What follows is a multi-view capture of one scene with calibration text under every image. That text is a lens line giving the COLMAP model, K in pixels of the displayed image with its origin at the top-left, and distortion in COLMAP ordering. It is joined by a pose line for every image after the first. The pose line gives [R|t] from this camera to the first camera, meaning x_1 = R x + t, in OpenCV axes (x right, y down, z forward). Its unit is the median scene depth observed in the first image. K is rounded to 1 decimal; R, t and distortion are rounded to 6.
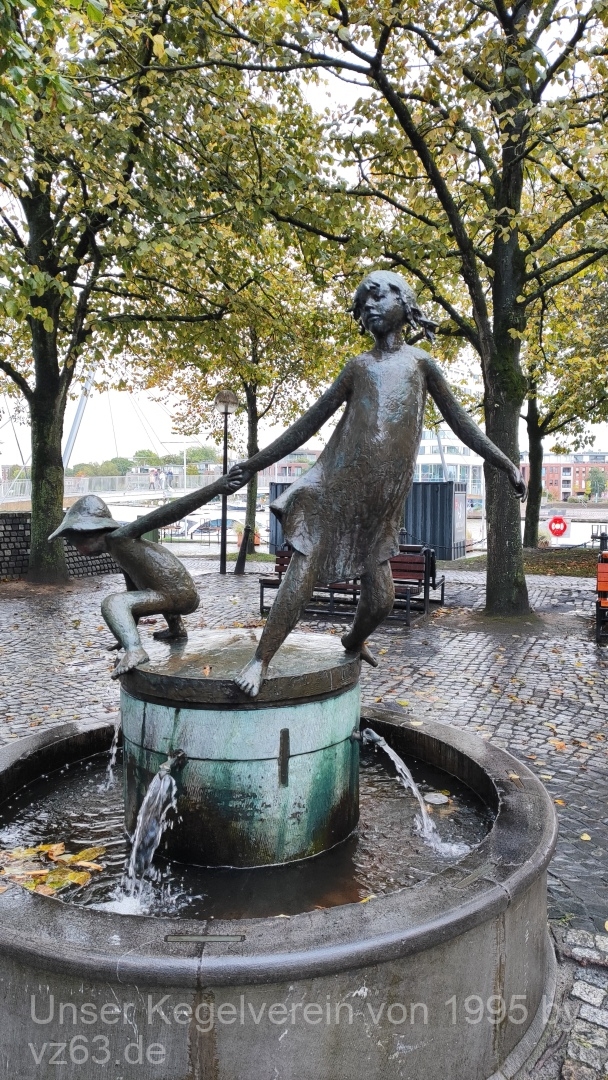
lens RADIAL K [[755.1, 0, 304.7], [0, 755.1, 538.7], [0, 0, 1]] dist [-0.006169, -0.005302]
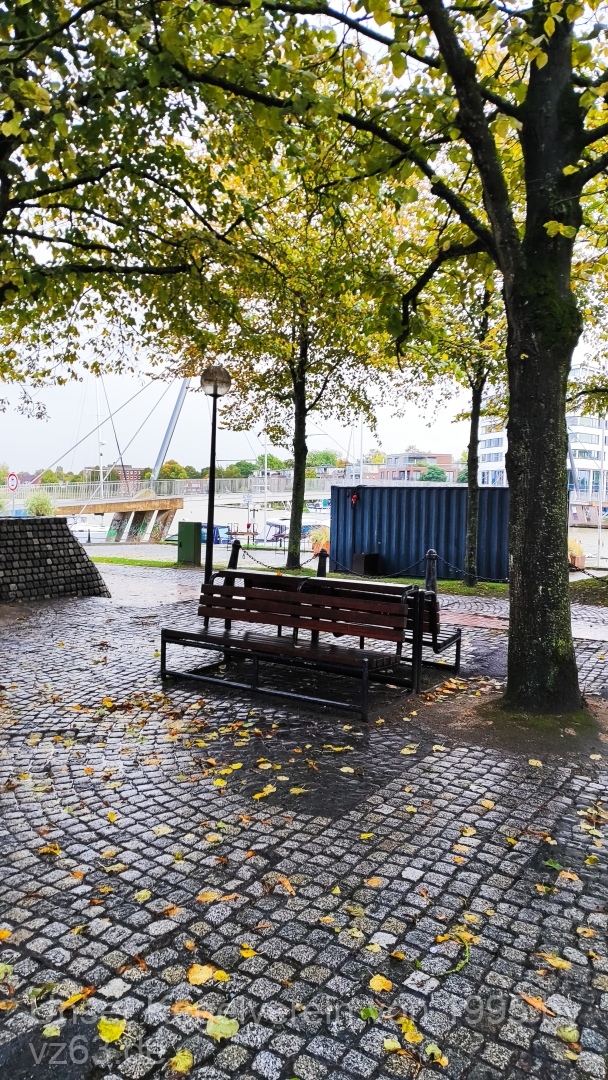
lens RADIAL K [[755.1, 0, 303.1], [0, 755.1, 541.5], [0, 0, 1]] dist [-0.006169, -0.005302]
pose [[0.986892, 0.022298, -0.159835, 0.120938], [-0.022598, 0.999745, -0.000056, -0.018516], [0.159793, 0.003667, 0.987144, 0.262590]]
